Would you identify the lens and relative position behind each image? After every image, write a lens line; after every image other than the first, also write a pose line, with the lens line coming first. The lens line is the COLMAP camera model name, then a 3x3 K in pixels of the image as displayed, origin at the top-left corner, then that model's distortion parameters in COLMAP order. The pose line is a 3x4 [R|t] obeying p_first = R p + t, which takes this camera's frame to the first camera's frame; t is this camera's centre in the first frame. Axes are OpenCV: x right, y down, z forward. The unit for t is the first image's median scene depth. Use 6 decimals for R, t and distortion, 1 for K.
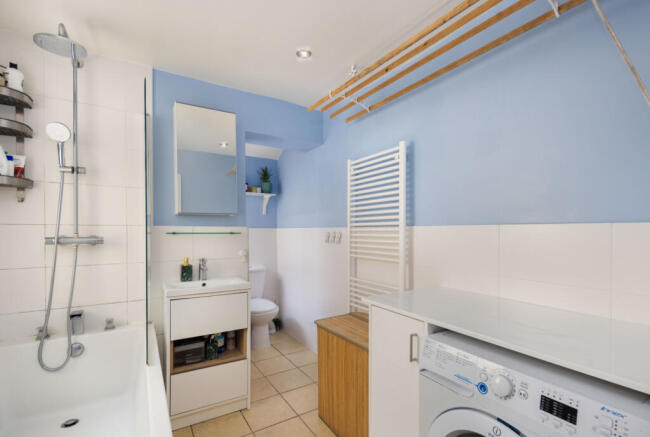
lens RADIAL K [[301.4, 0, 326.5], [0, 301.4, 222.3], [0, 0, 1]] dist [-0.000569, -0.000631]
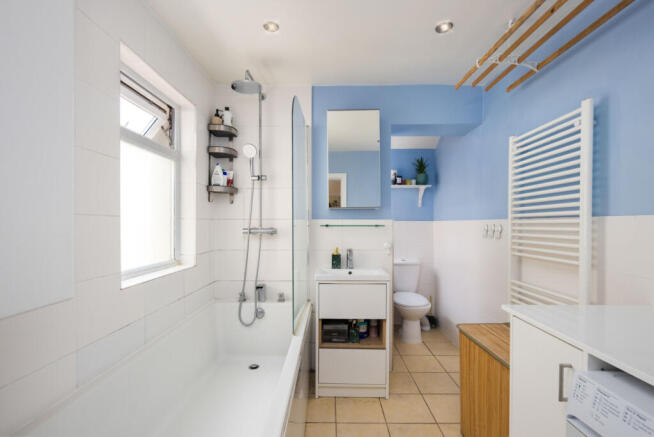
lens RADIAL K [[299.5, 0, 327.0], [0, 299.5, 218.5], [0, 0, 1]] dist [-0.000426, -0.000162]
pose [[0.837792, -0.011339, -0.545872, 0.123625], [0.016922, 0.999843, 0.005202, 0.002991], [0.545727, -0.013595, 0.837853, 0.051139]]
